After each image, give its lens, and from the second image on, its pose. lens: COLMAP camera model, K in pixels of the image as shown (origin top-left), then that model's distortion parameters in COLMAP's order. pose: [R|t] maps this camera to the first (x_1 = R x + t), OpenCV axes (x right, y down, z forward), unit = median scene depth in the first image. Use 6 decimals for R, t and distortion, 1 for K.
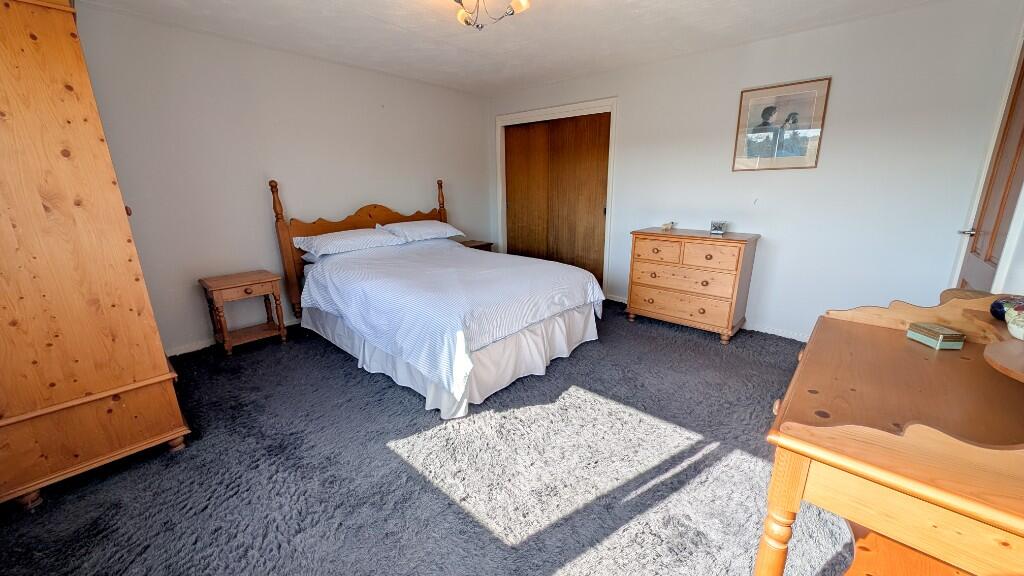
lens RADIAL K [[381.5, 0, 508.8], [0, 381.5, 281.9], [0, 0, 1]] dist [0.003508, -0.001241]
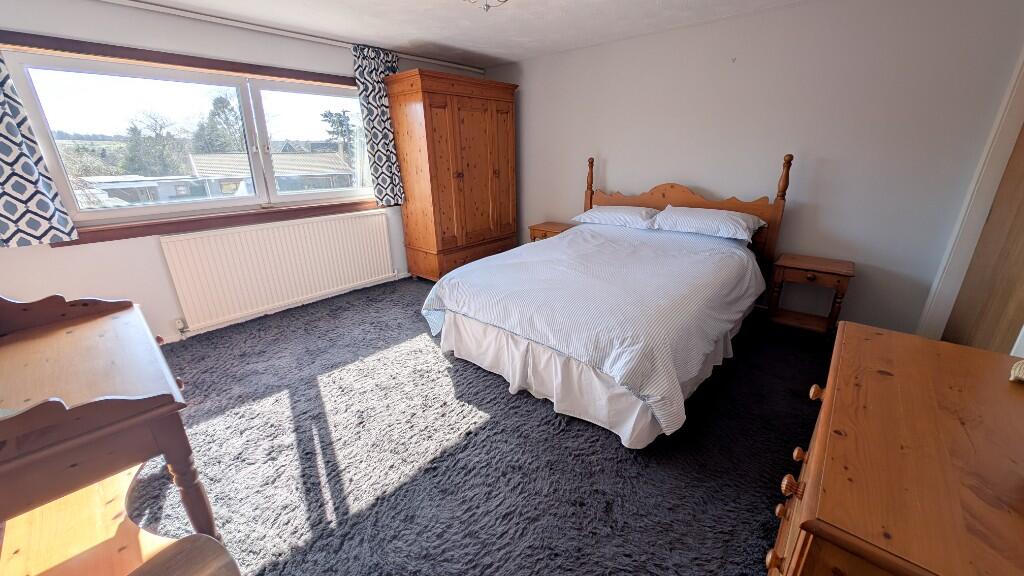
lens RADIAL K [[381.5, 0, 508.7], [0, 381.5, 290.2], [0, 0, 1]] dist [0.003508, -0.001241]
pose [[0.005373, 0.332864, -0.942960, 1.020088], [-0.246890, 0.914223, 0.321313, -0.297836], [0.969029, 0.231081, 0.087093, 1.078550]]
